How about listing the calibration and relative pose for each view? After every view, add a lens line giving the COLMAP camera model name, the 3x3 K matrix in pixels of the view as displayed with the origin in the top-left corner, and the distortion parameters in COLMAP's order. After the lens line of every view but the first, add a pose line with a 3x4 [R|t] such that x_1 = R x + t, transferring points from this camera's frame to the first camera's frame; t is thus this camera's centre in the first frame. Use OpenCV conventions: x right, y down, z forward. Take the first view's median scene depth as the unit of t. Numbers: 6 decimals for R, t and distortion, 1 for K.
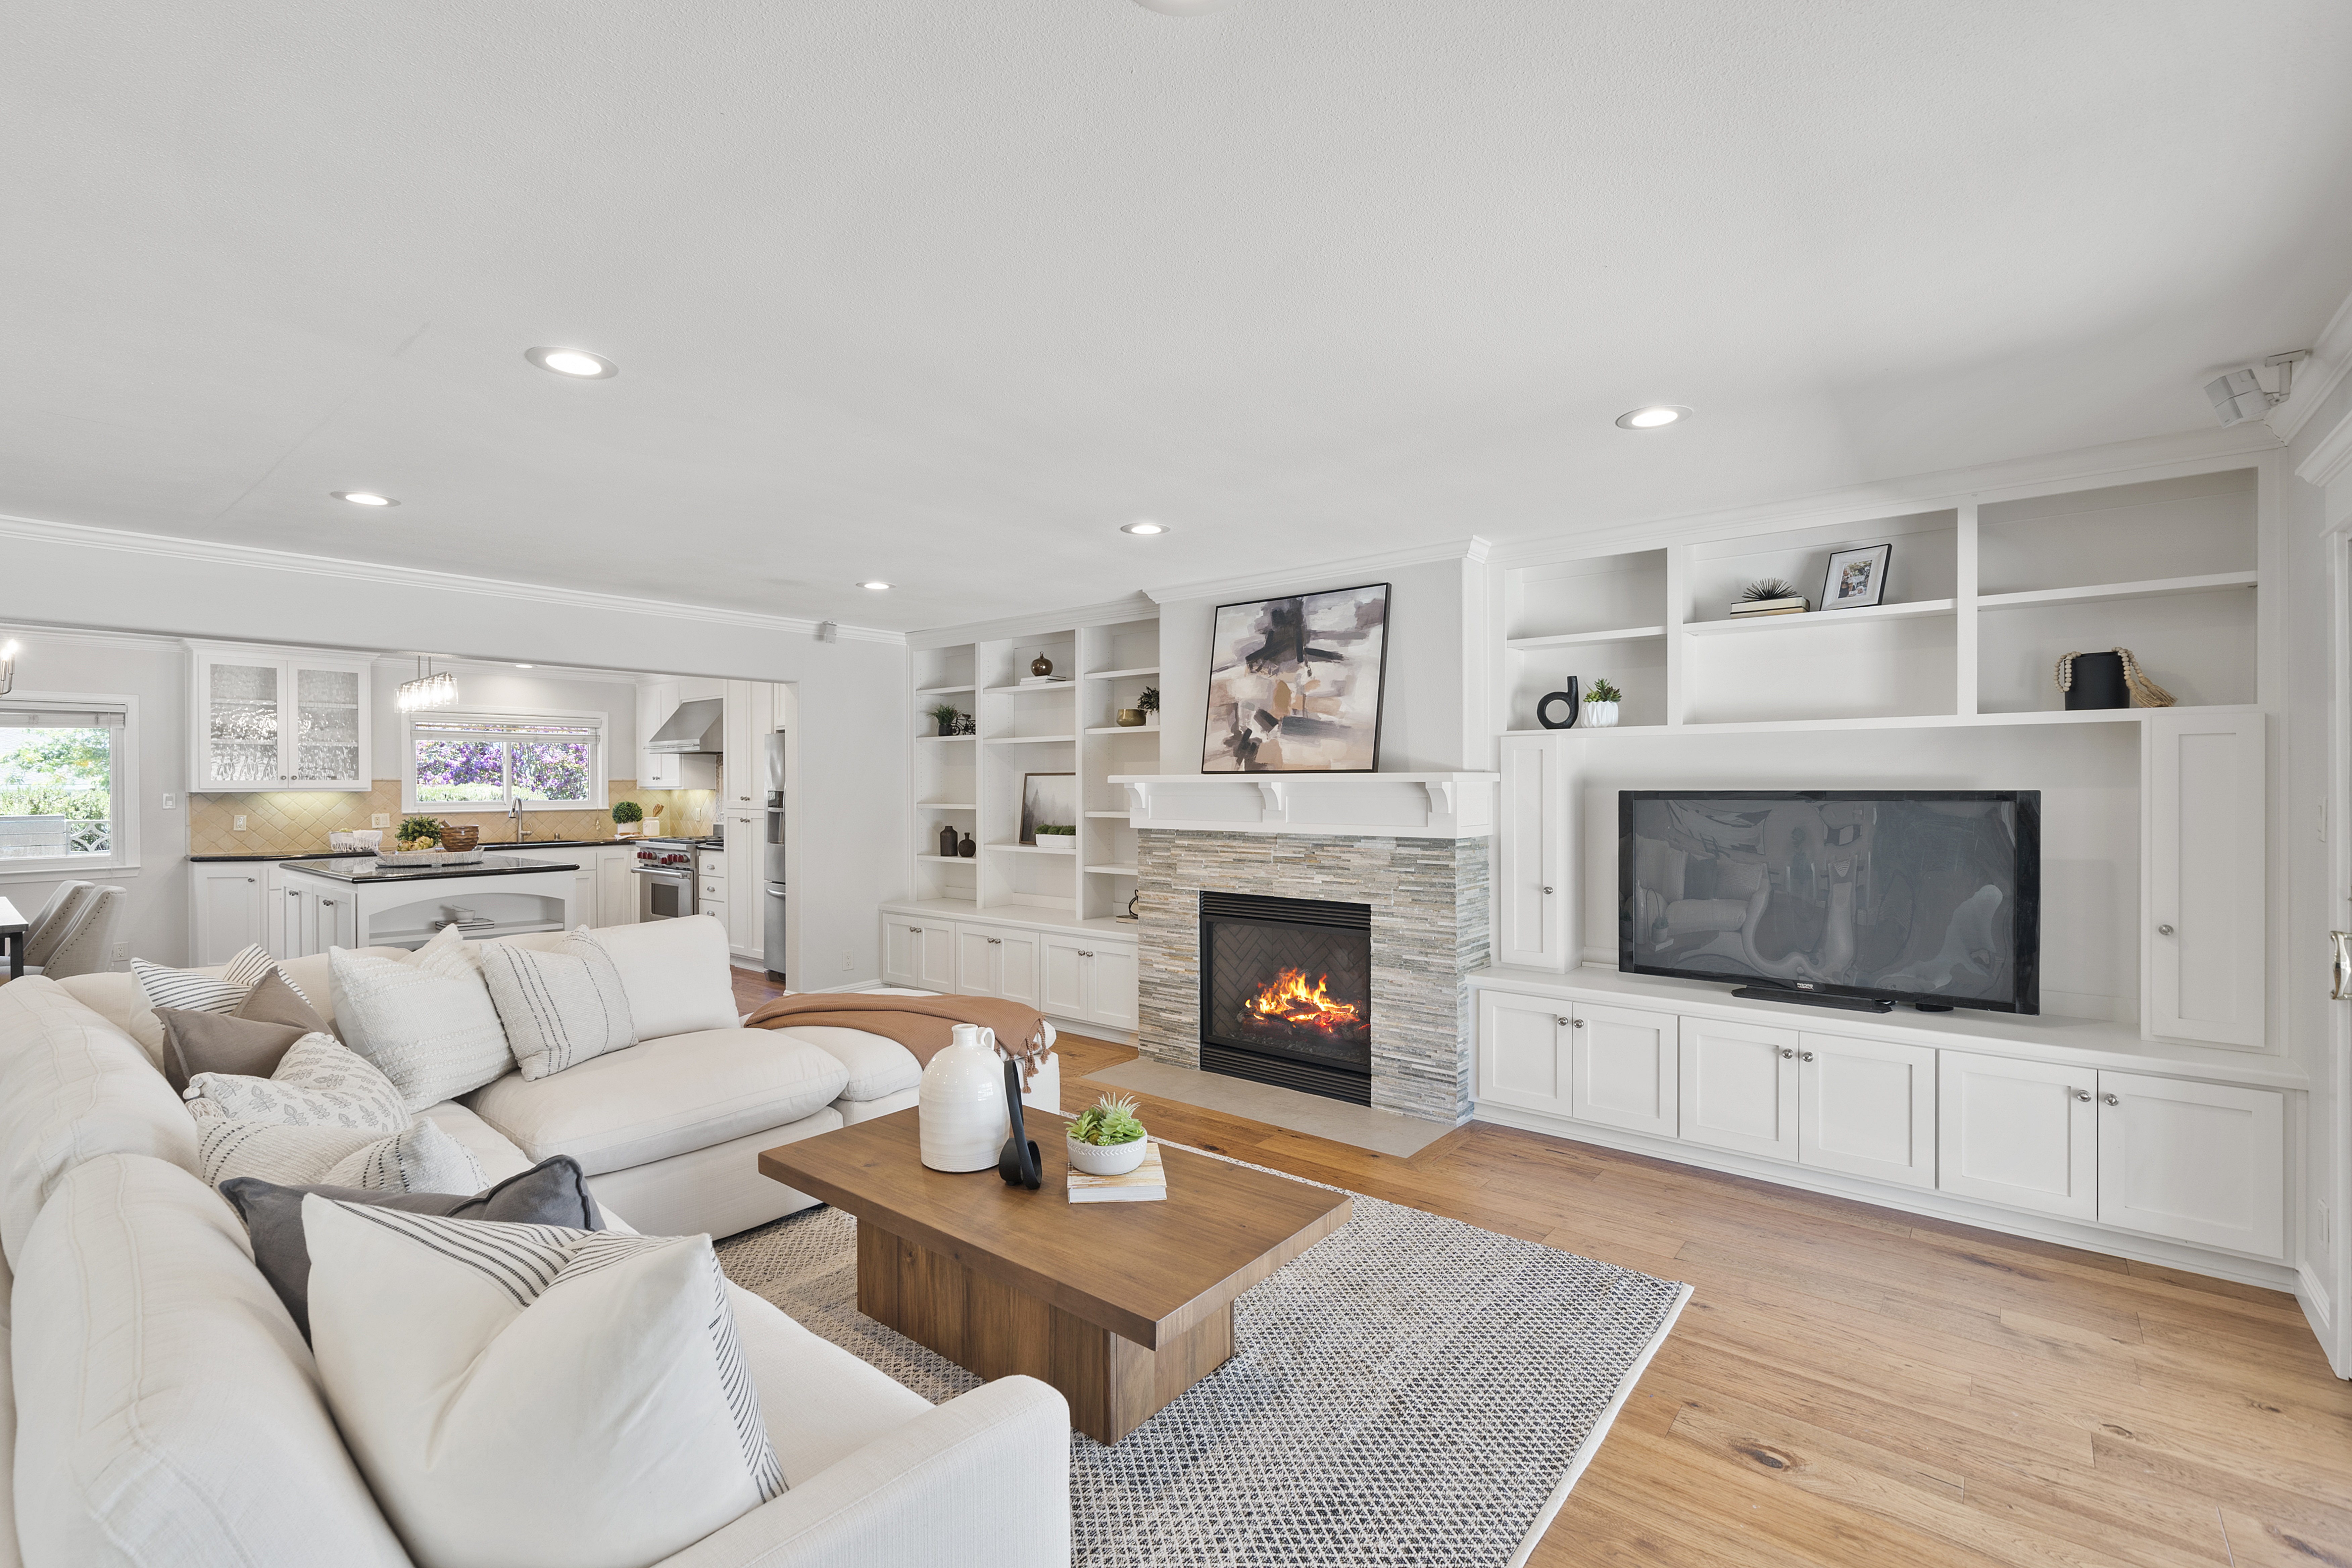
lens RADIAL K [[1026.3, 0, 1158.6], [0, 1026.3, 793.1], [0, 0, 1]] dist [-0.002616, -0.000686]
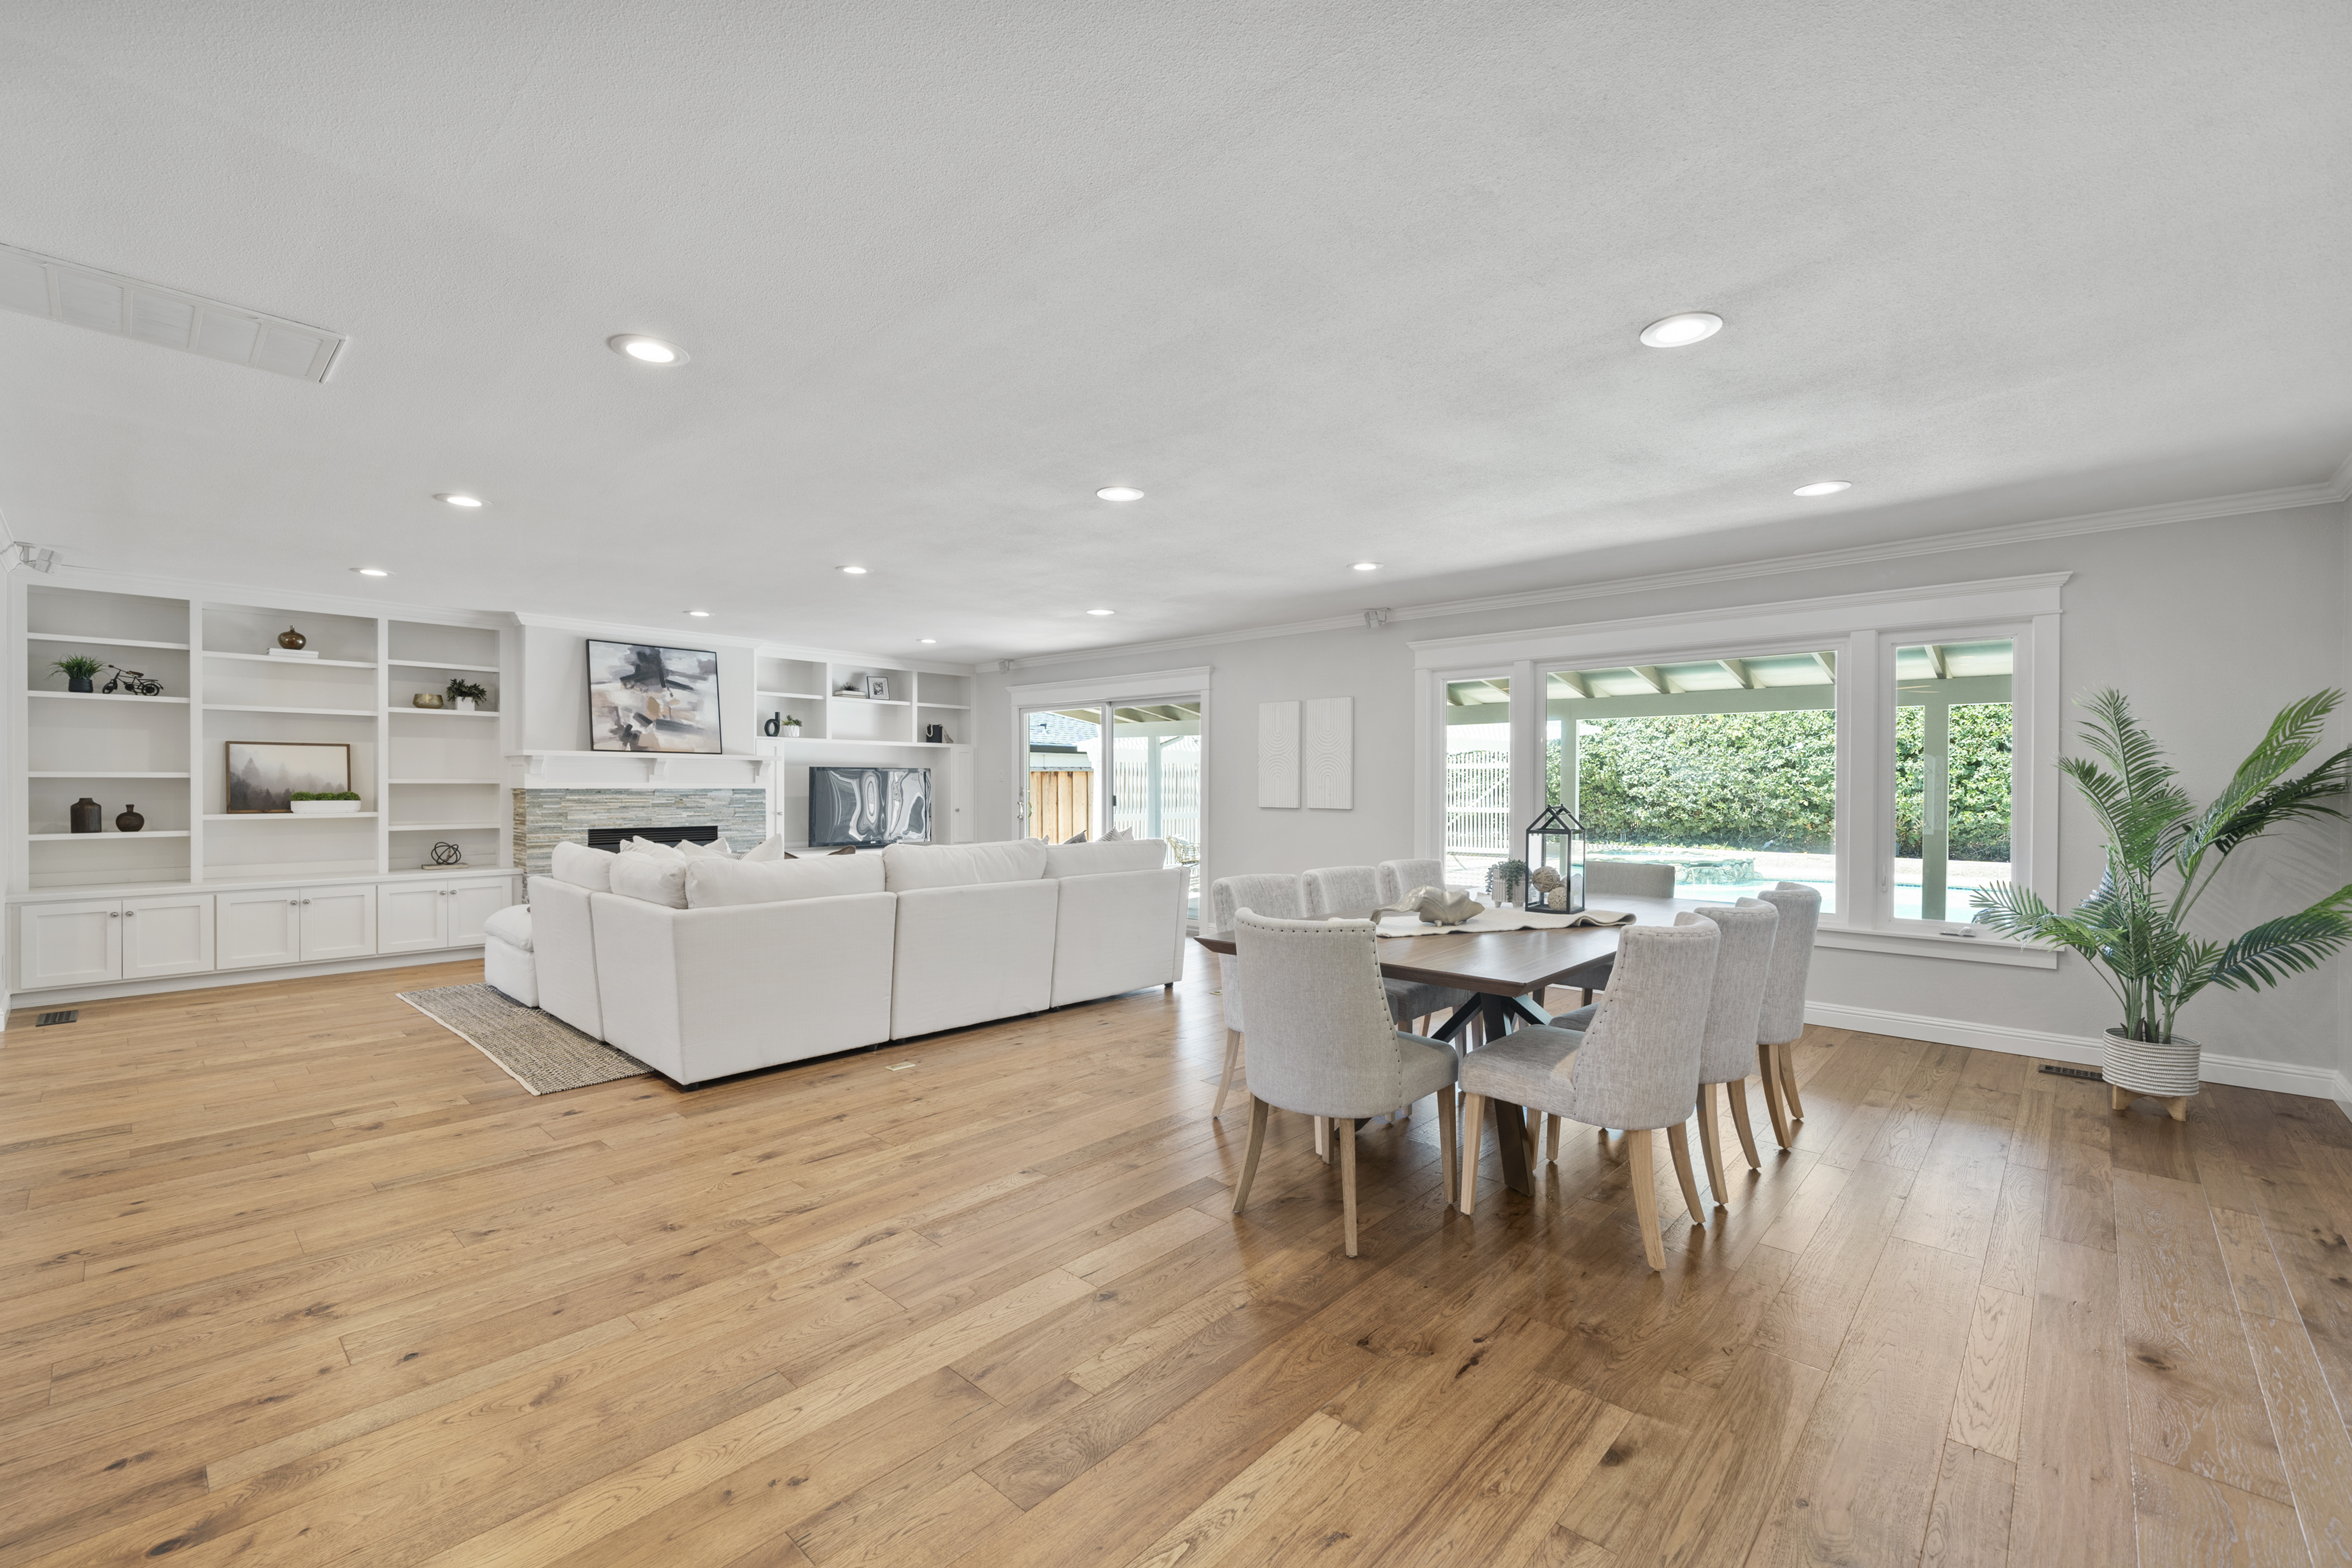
lens RADIAL K [[973.7, 0, 1162.5], [0, 973.7, 793.9], [0, 0, 1]] dist [-0.001868, 0.000301]
pose [[0.059748, -0.008921, 0.998174, -1.426805], [0.003010, 0.999957, 0.008757, 0.036444], [-0.998209, 0.002481, 0.059772, 0.086773]]
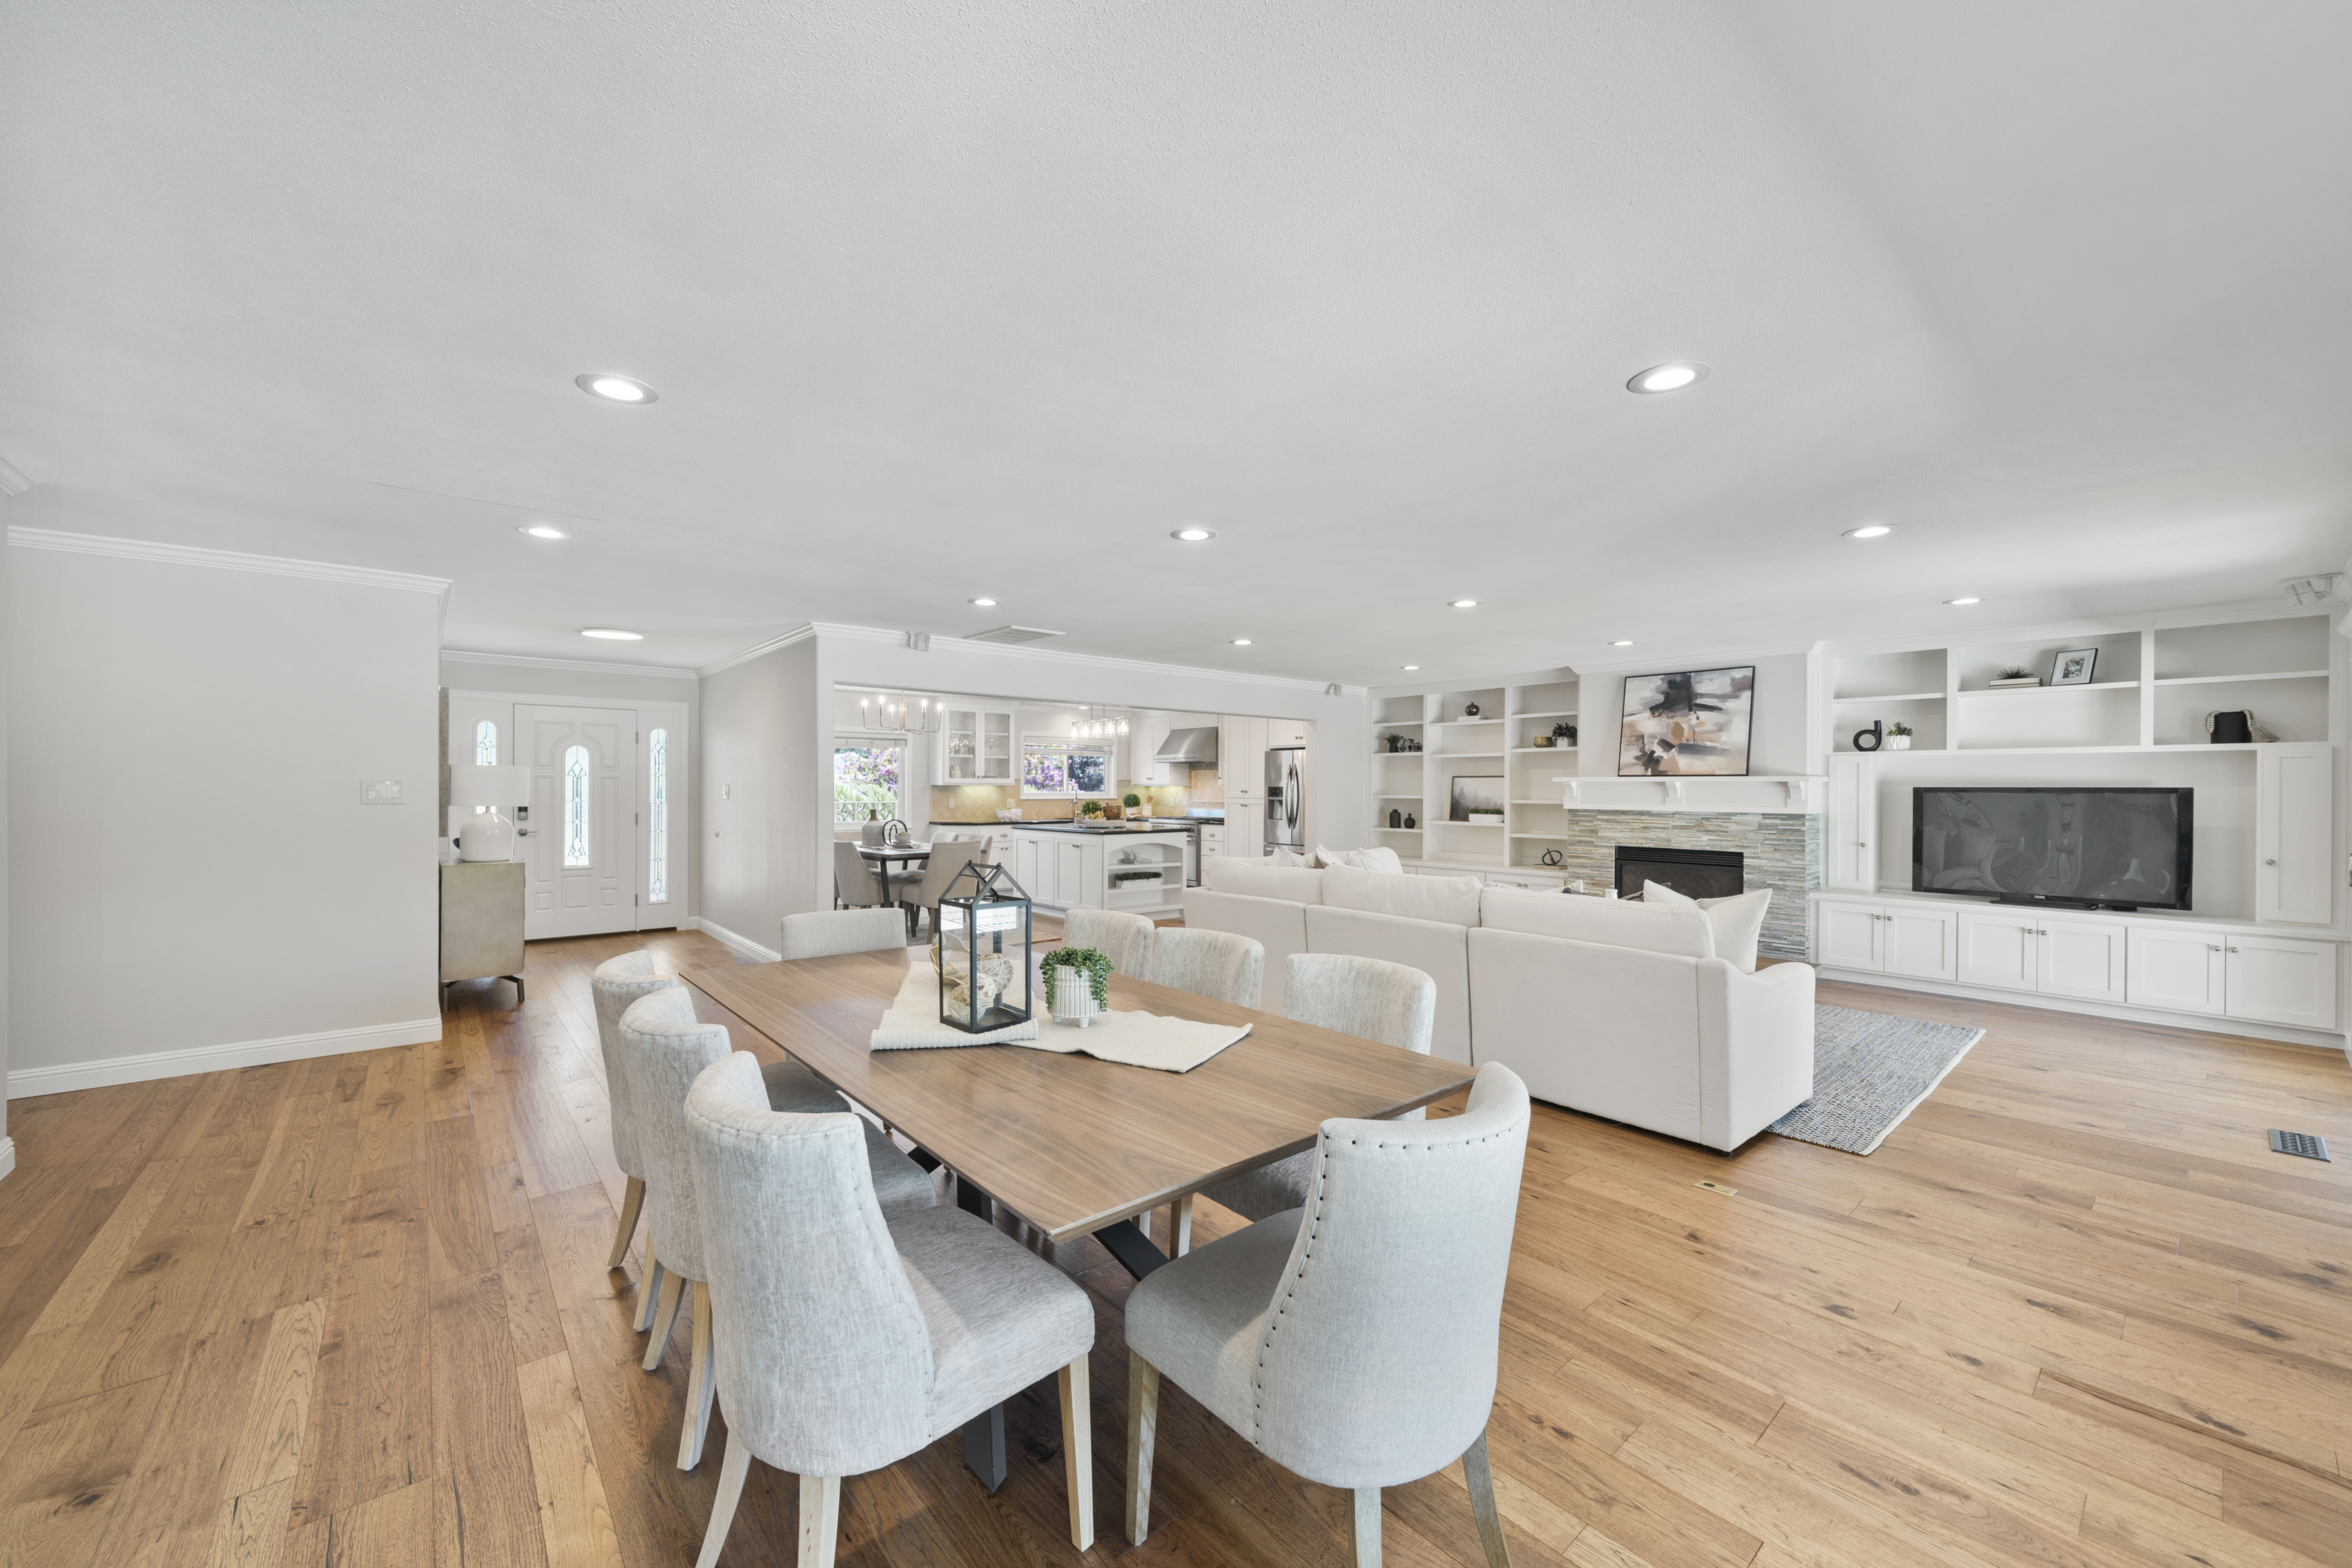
lens RADIAL K [[880.6, 0, 1163.8], [0, 880.6, 793.6], [0, 0, 1]] dist [-0.005135, -0.000518]
pose [[0.983799, 0.007398, -0.179123, -0.466387], [-0.007434, 0.999972, 0.000474, 0.015219], [0.179122, 0.000865, 0.983827, -0.602965]]
